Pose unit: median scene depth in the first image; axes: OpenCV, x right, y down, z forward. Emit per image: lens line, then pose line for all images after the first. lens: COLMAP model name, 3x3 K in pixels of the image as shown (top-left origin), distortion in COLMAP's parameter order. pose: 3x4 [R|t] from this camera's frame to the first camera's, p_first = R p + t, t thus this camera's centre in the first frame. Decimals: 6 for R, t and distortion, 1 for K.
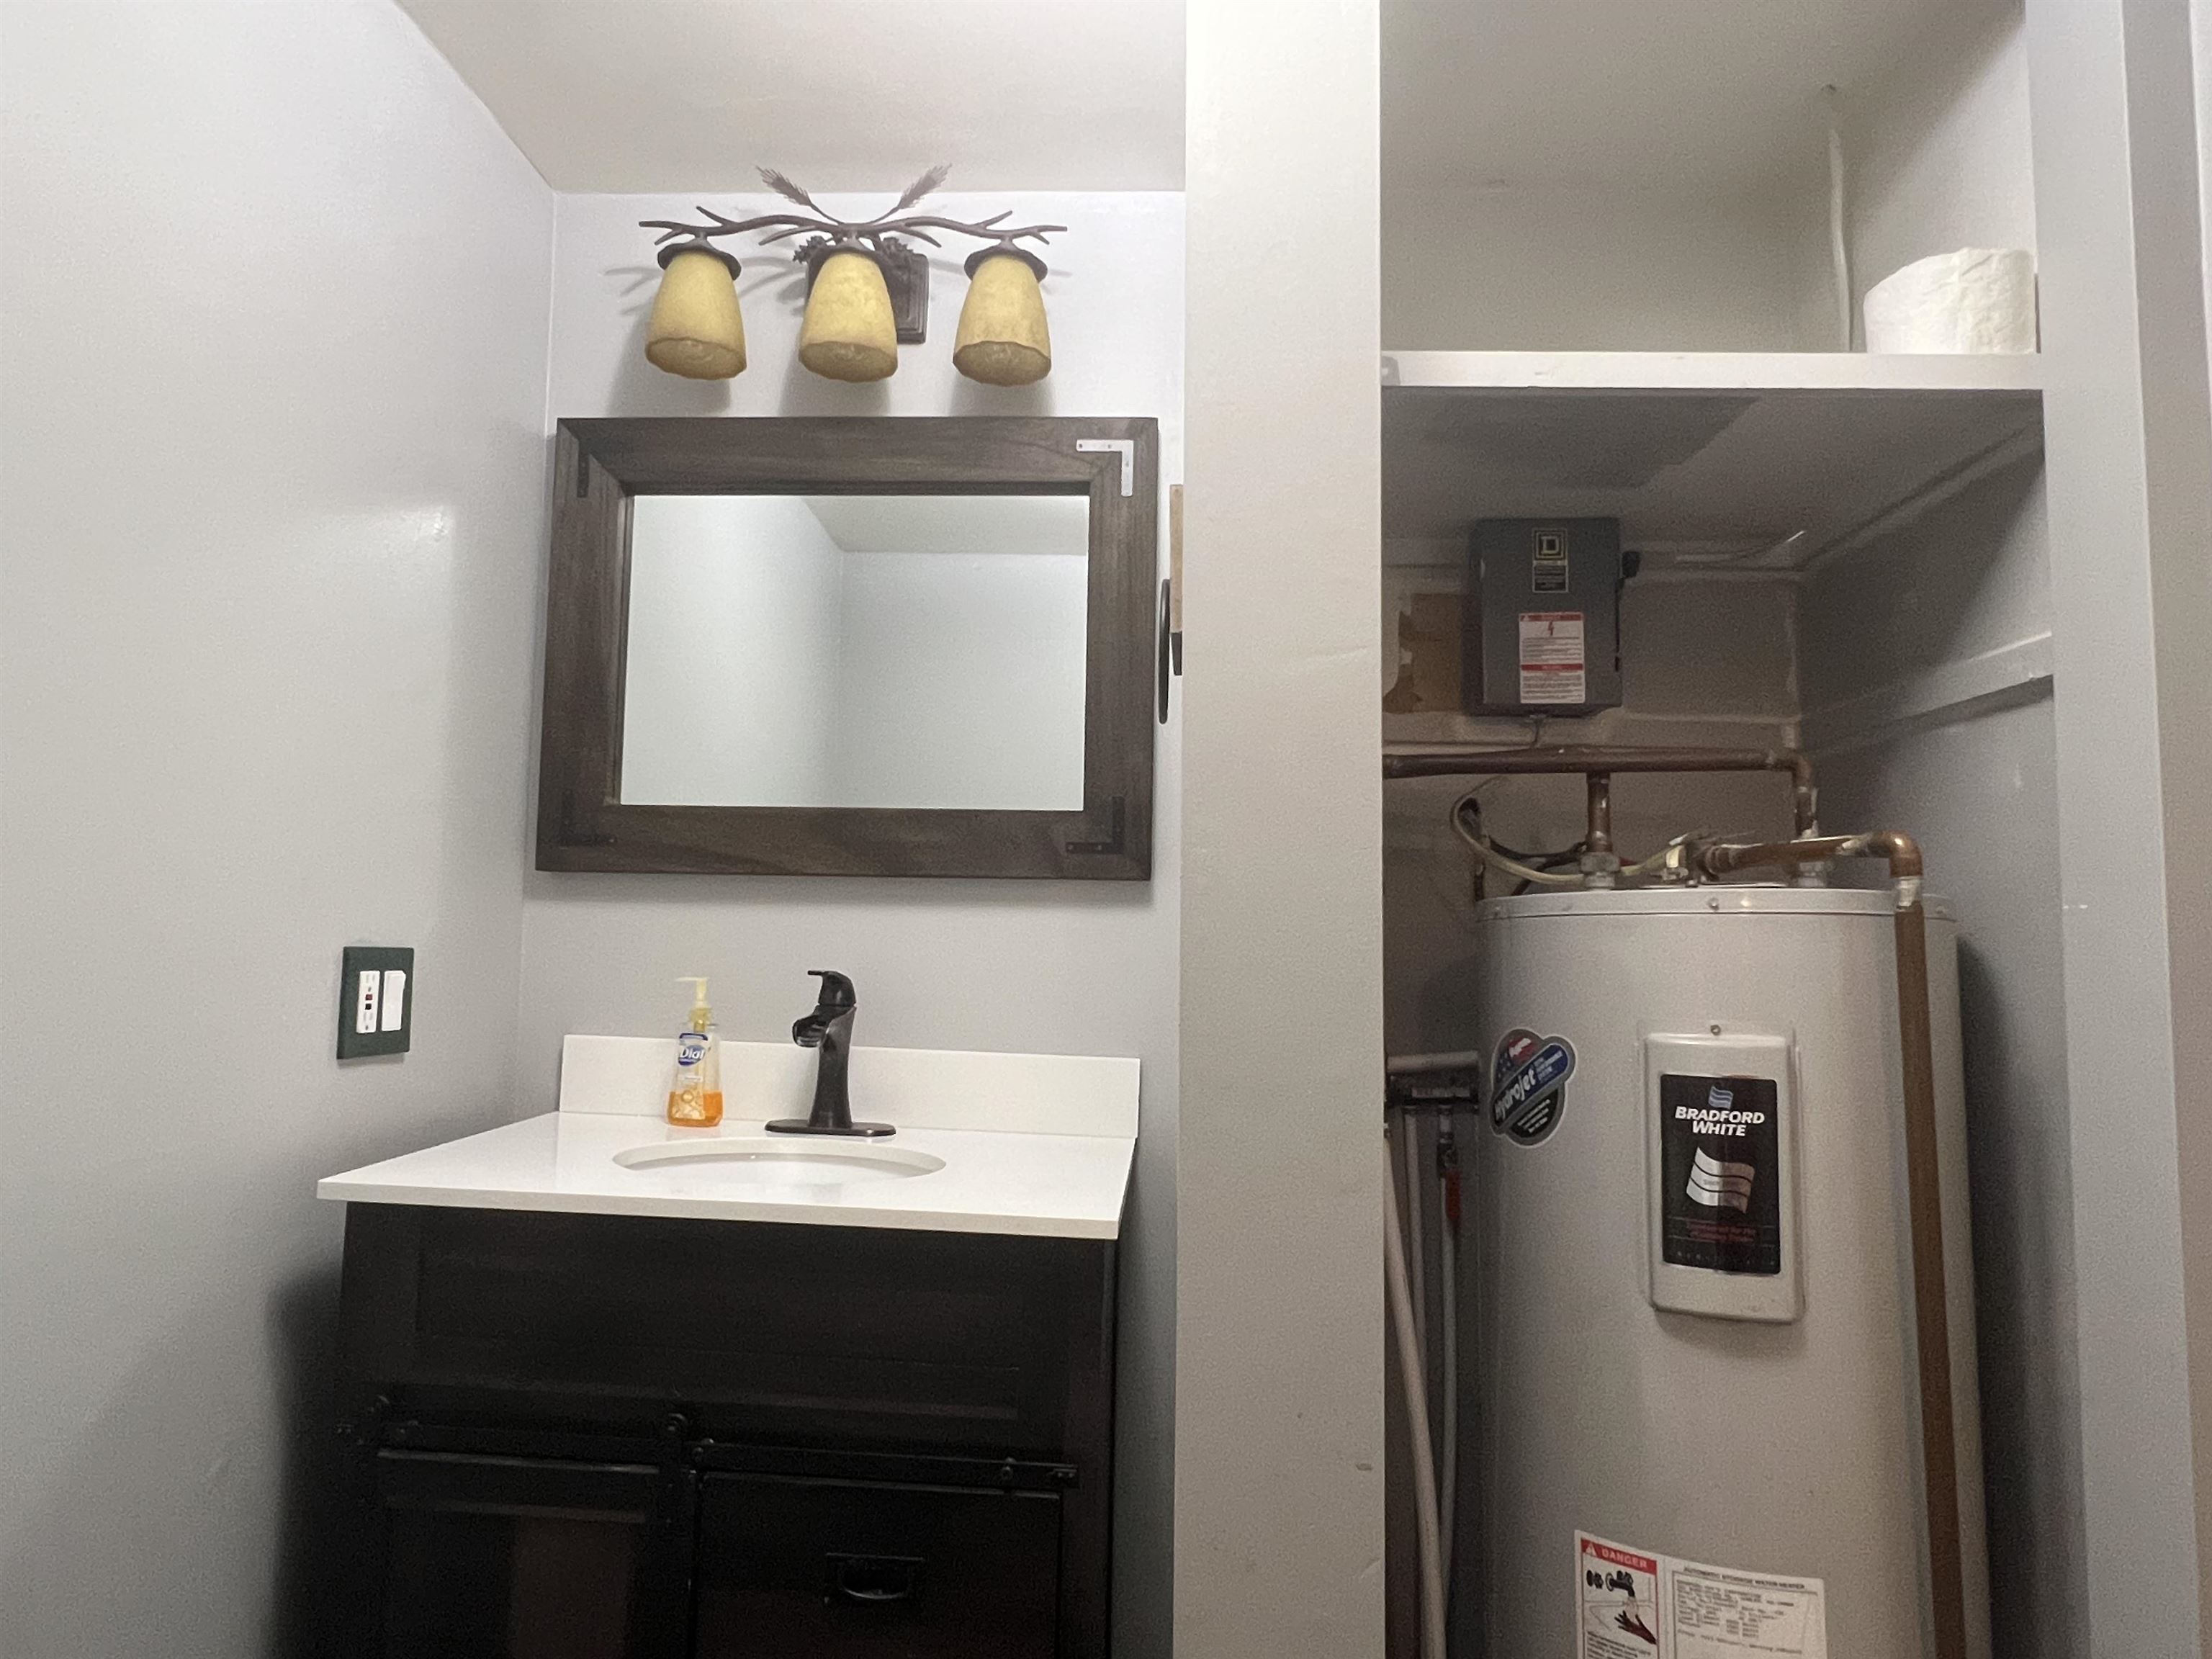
lens RADIAL K [[1361.8, 0, 1065.8], [0, 1361.8, 829.4], [0, 0, 1]] dist [0.000062, -0.002816]
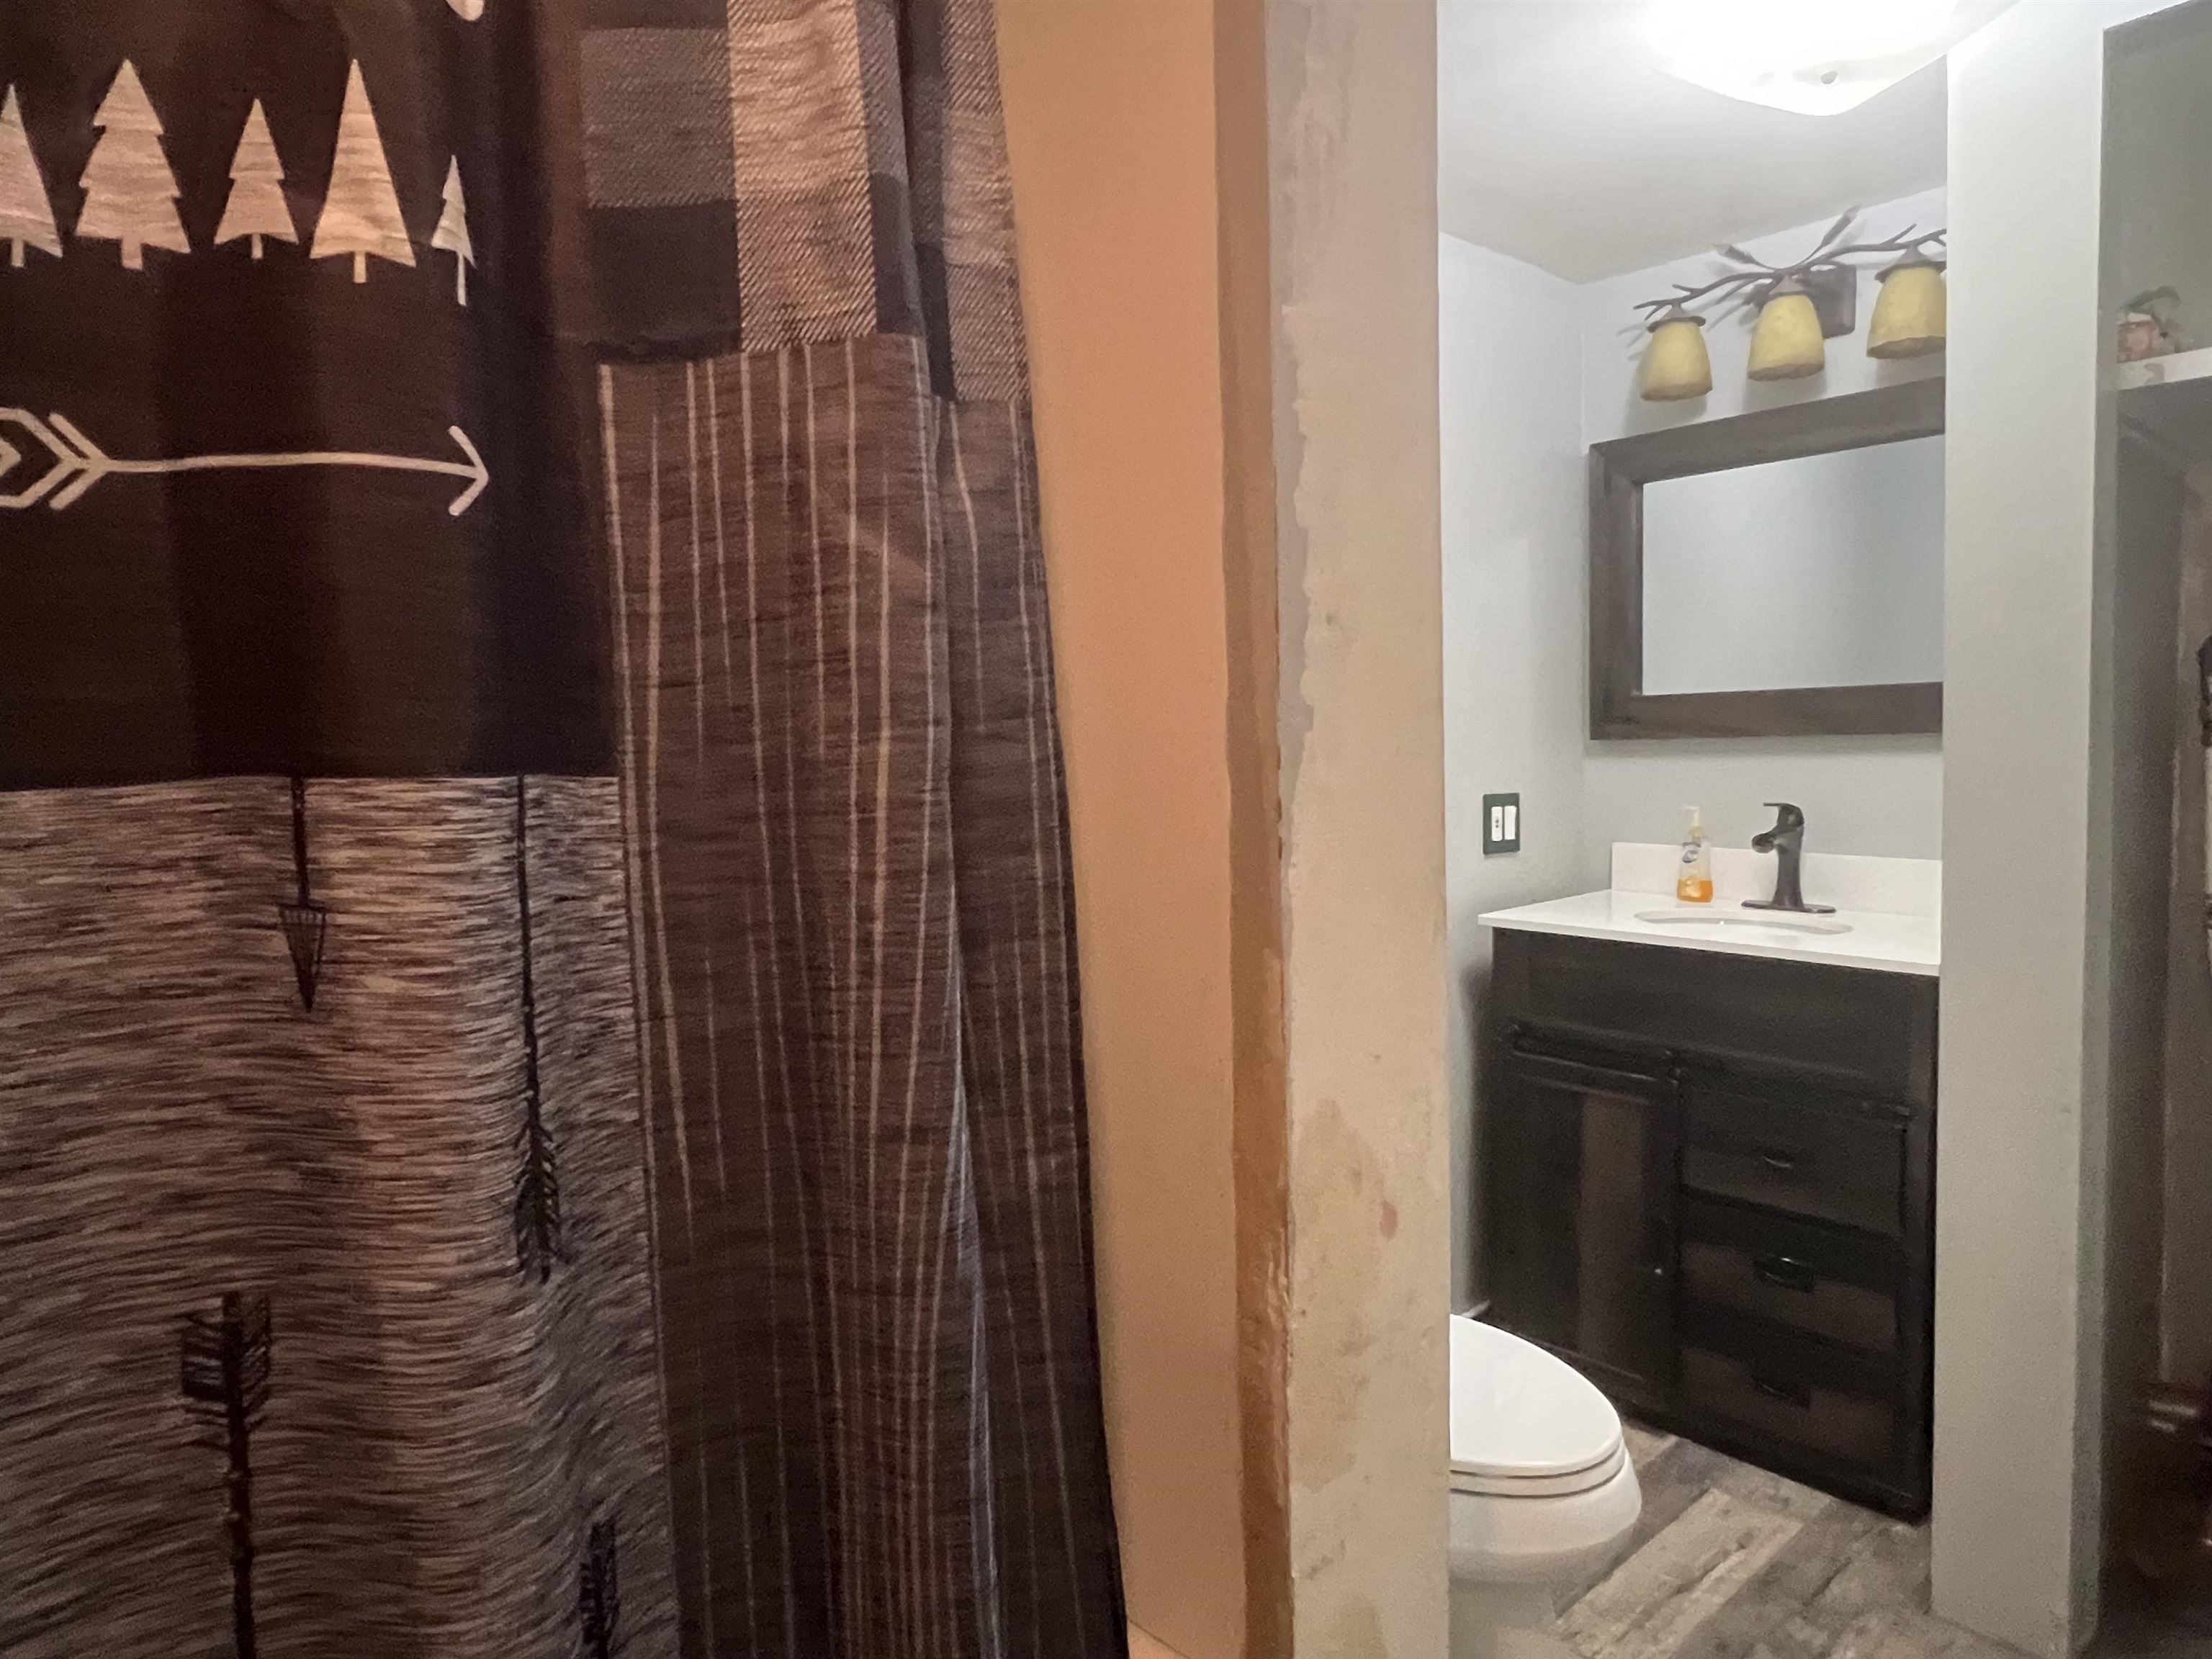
lens RADIAL K [[1361.8, 0, 1105.4], [0, 1361.8, 835.0], [0, 0, 1]] dist [0.000062, -0.002816]
pose [[0.723465, 0.011437, -0.690267, 0.315625], [0.093504, 0.989026, 0.114388, -0.099678], [0.684000, -0.147298, 0.714456, -0.571155]]
